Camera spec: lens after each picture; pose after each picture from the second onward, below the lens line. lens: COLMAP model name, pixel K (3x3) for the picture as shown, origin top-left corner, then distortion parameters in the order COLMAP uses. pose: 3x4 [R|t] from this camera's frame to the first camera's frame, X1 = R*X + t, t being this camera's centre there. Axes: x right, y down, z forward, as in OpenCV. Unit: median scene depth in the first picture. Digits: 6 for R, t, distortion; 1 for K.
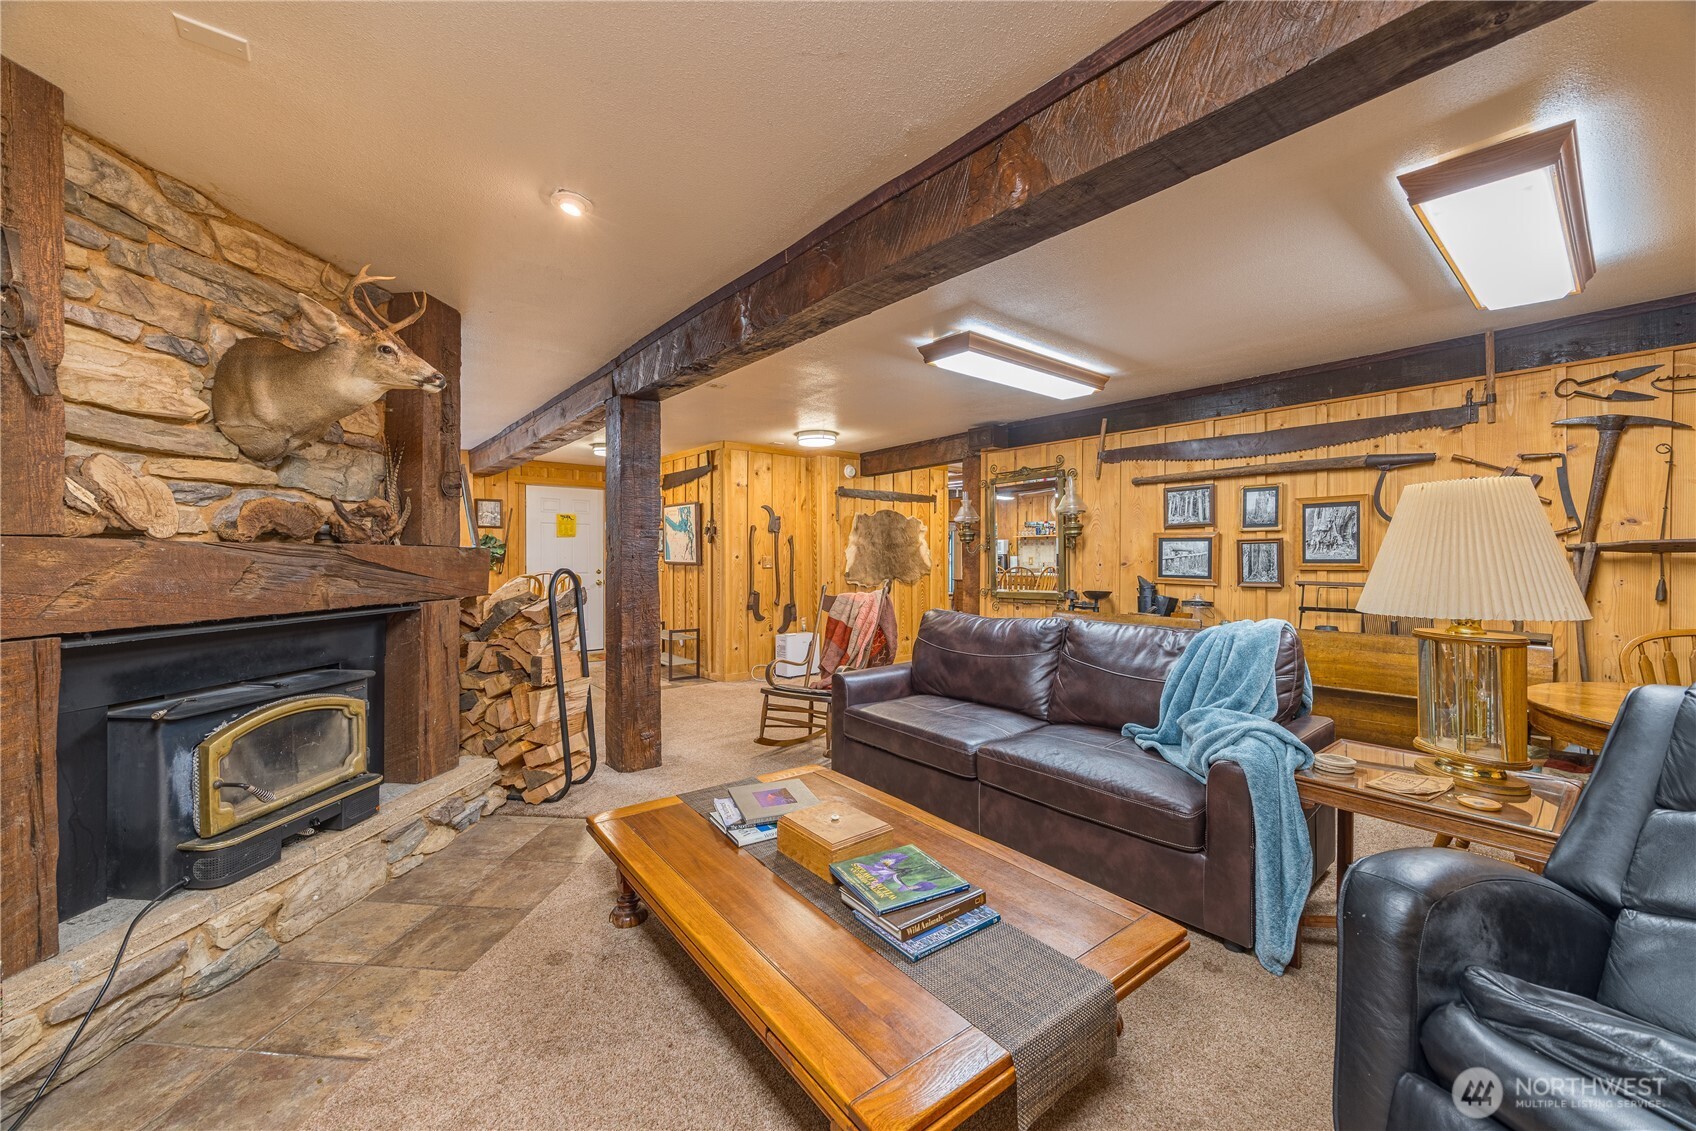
lens RADIAL K [[656.5, 0, 848.0], [0, 656.5, 565.5], [0, 0, 1]] dist [0.001127, 0.000135]
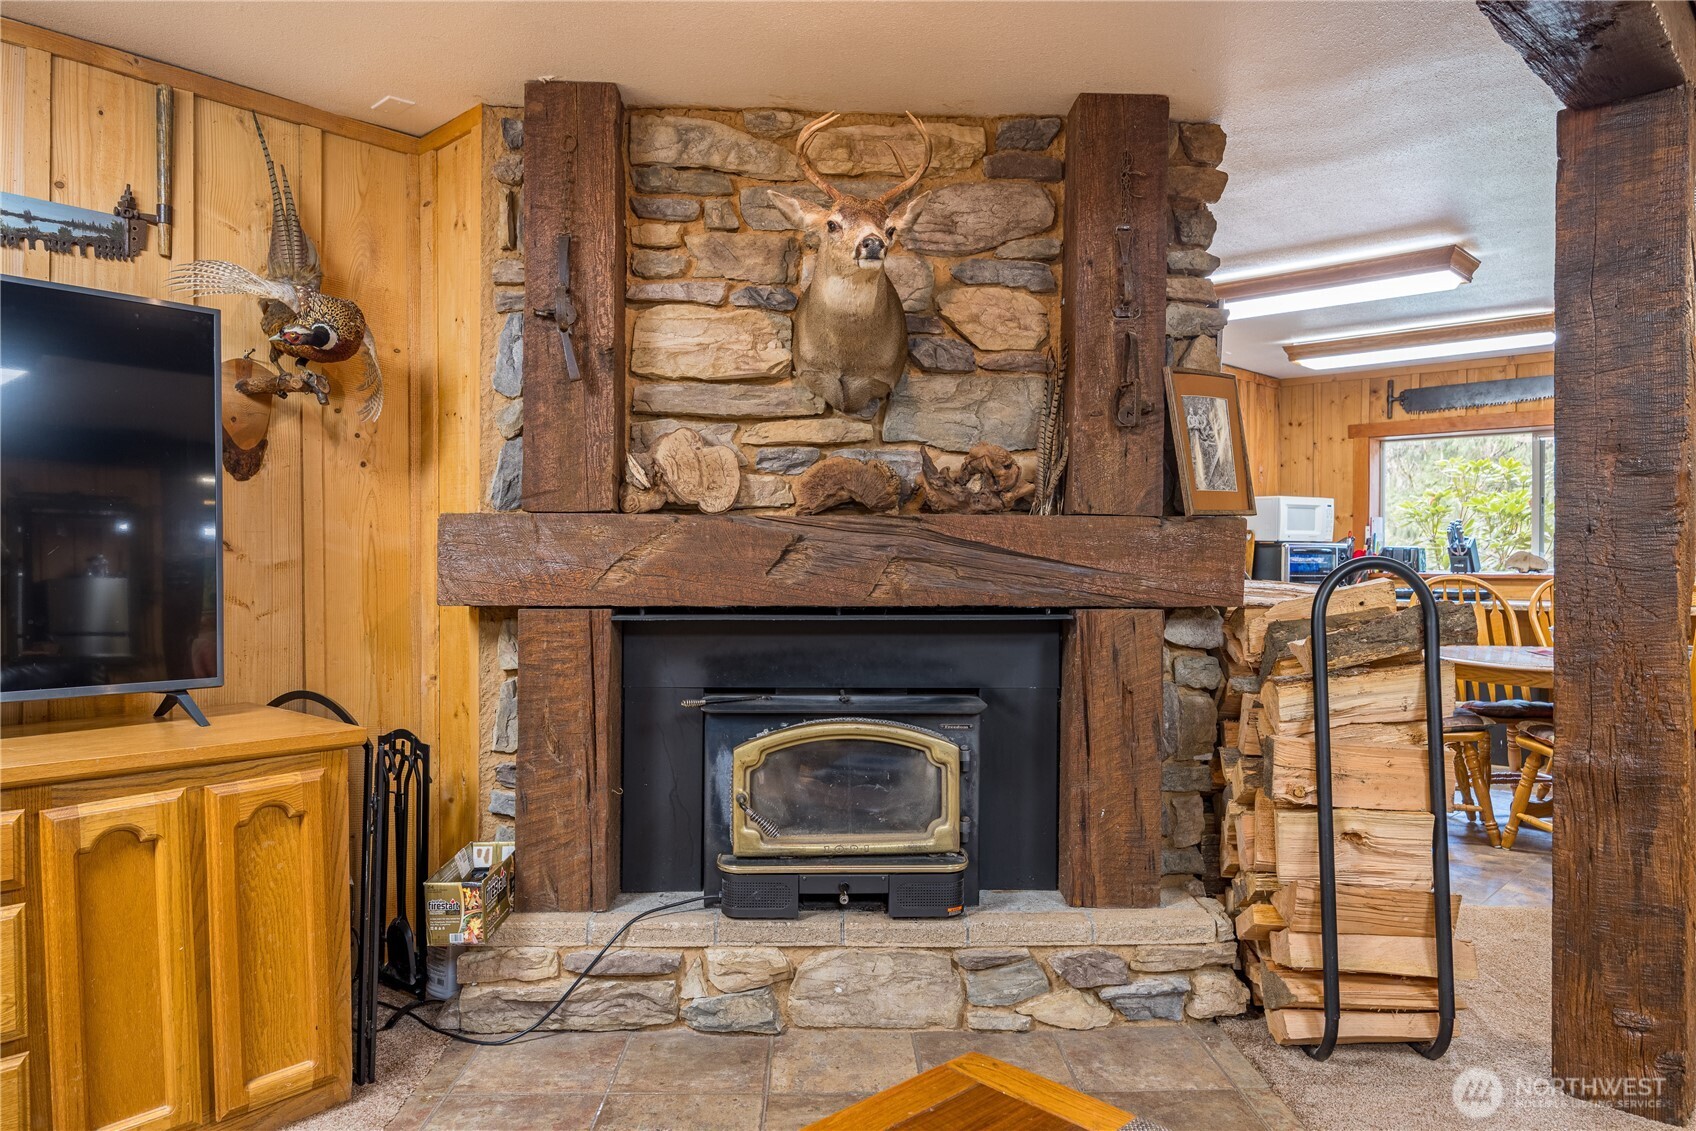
lens RADIAL K [[1117.9, 0, 848.0], [0, 1117.9, 565.5], [0, 0, 1]] dist [-0.004418, 0.000519]
pose [[0.113400, 0.006889, -0.993526, 0.480165], [-0.015462, 0.999867, 0.005168, 0.019543], [0.993429, 0.014776, 0.113491, 0.930190]]
